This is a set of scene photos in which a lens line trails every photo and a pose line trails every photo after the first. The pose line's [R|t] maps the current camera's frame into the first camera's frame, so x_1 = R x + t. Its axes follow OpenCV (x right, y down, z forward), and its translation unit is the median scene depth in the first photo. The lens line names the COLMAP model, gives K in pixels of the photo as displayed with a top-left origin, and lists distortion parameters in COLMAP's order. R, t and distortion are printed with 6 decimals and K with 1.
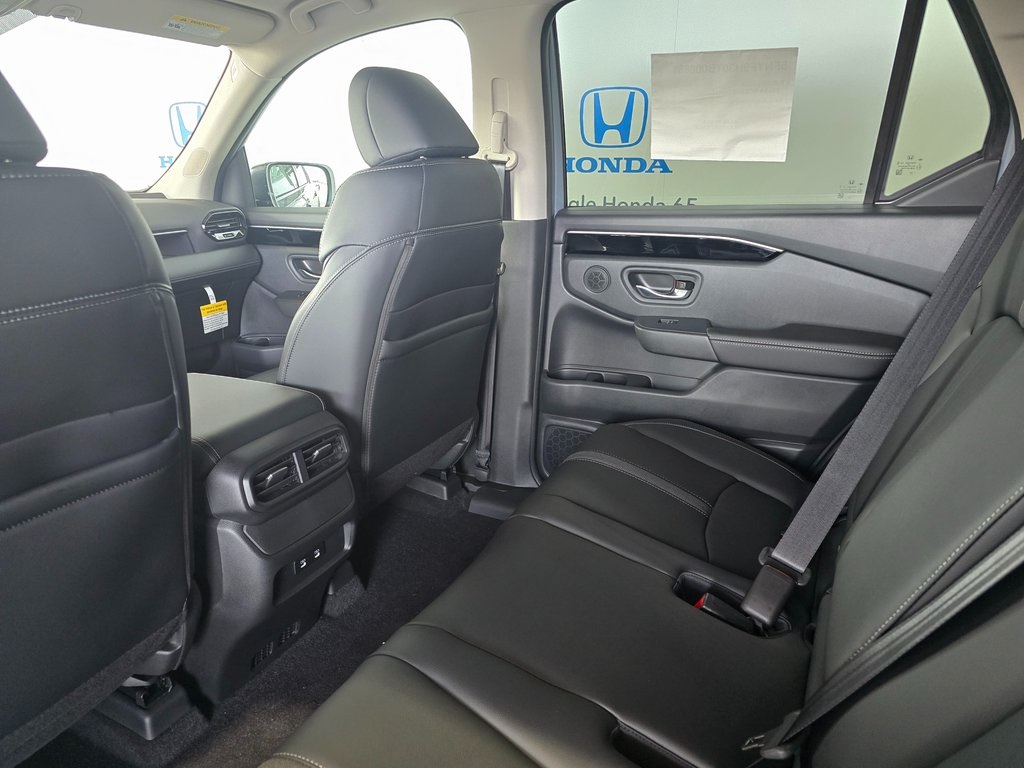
lens RADIAL K [[684.5, 0, 508.5], [0, 684.5, 393.0], [0, 0, 1]] dist [0.058286, -0.052268]
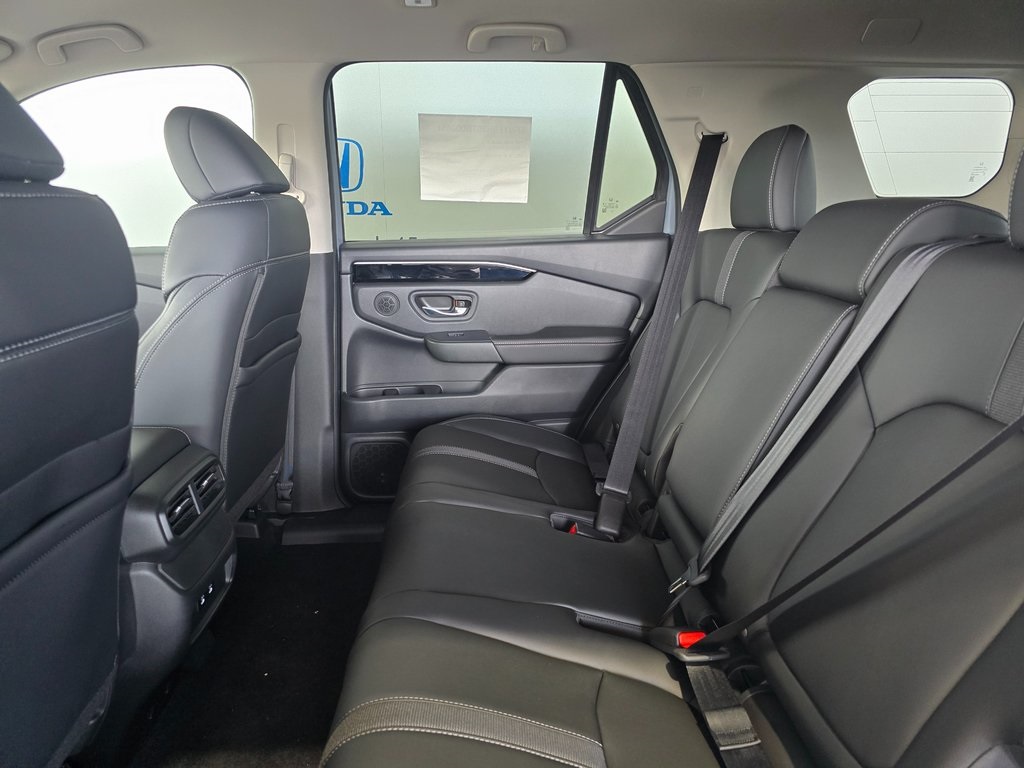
lens RADIAL K [[675.3, 0, 514.4], [0, 675.3, 389.1], [0, 0, 1]] dist [0.043812, -0.032905]
pose [[0.870313, -0.125609, 0.476212, -0.272145], [0.158111, 0.987007, -0.028618, 0.041821], [-0.466430, 0.100201, 0.878864, -0.062823]]
